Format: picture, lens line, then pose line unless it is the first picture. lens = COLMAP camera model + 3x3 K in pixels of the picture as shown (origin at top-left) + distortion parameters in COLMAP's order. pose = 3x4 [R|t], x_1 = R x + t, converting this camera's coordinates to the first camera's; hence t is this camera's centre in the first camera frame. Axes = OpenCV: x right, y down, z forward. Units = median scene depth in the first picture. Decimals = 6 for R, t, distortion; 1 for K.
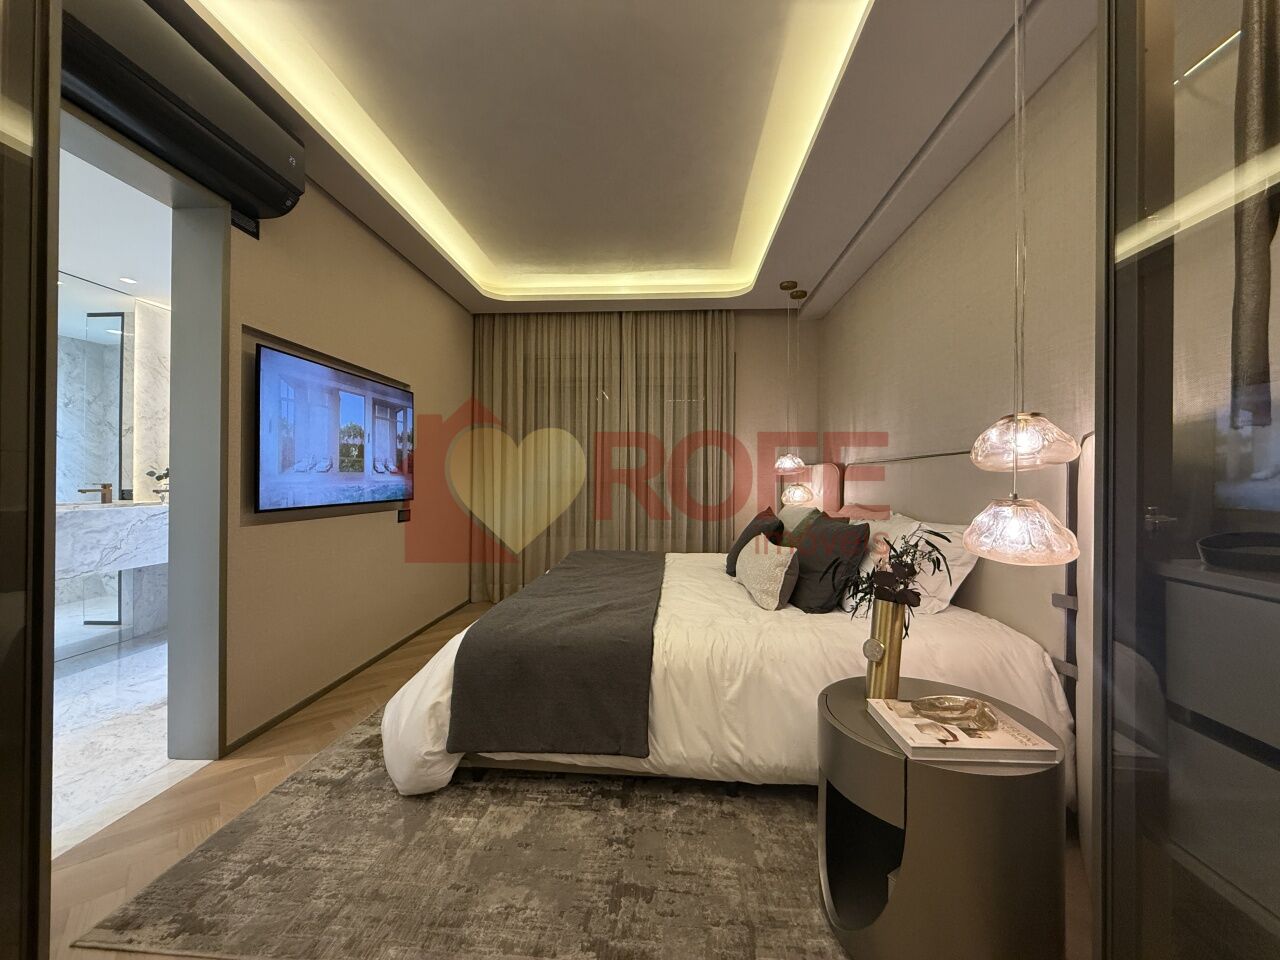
lens RADIAL K [[509.2, 0, 635.3], [0, 509.2, 475.4], [0, 0, 1]] dist [0.001435, -0.000519]
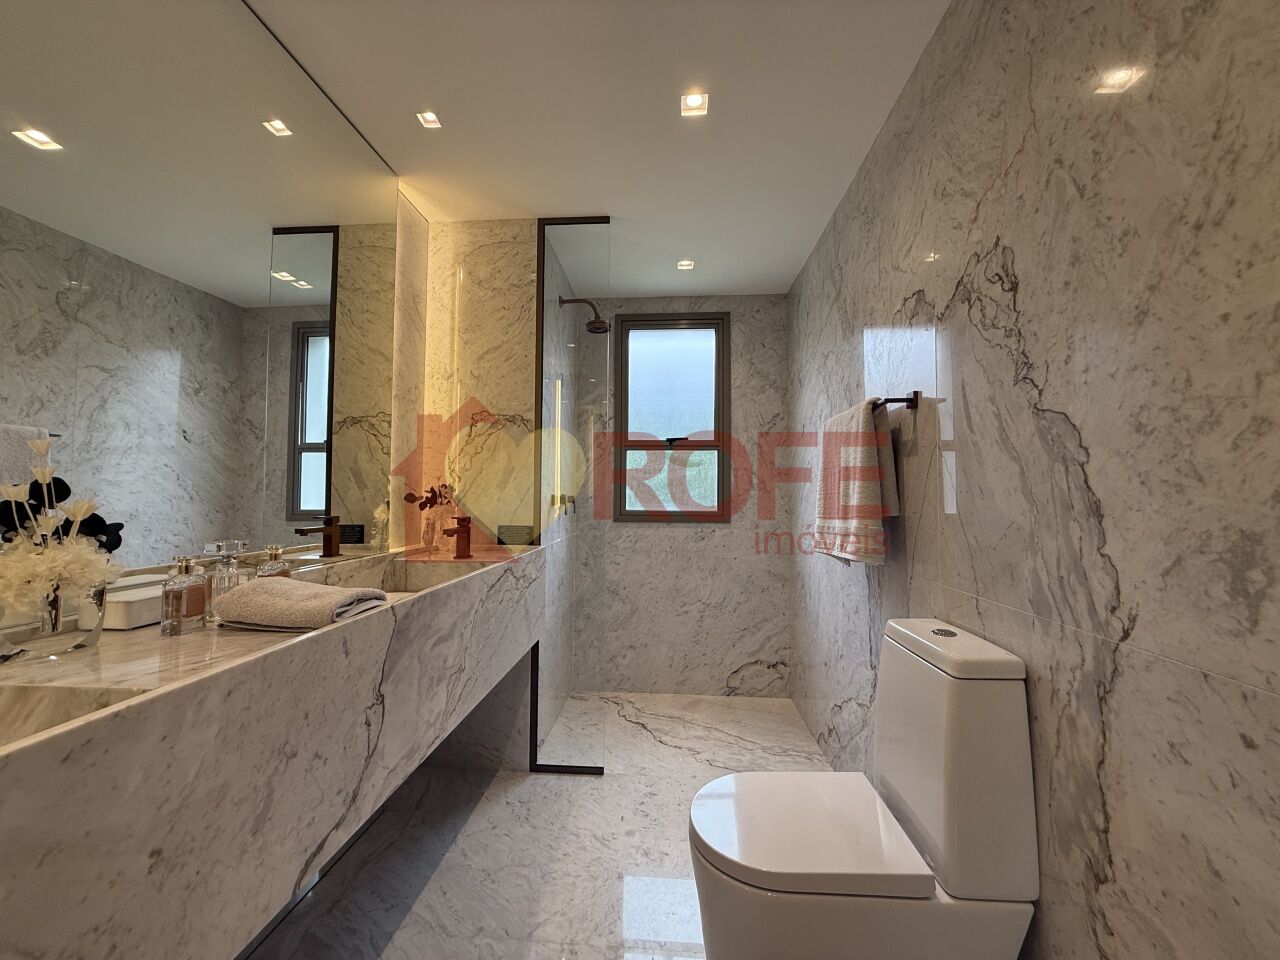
lens RADIAL K [[509.2, 0, 635.3], [0, 509.2, 475.4], [0, 0, 1]] dist [0.001435, -0.000519]
pose [[0.999961, -0.004588, -0.007525, -0.523564], [0.004338, 0.999447, -0.032953, -0.005272], [0.007672, 0.032919, 0.999429, 0.333704]]
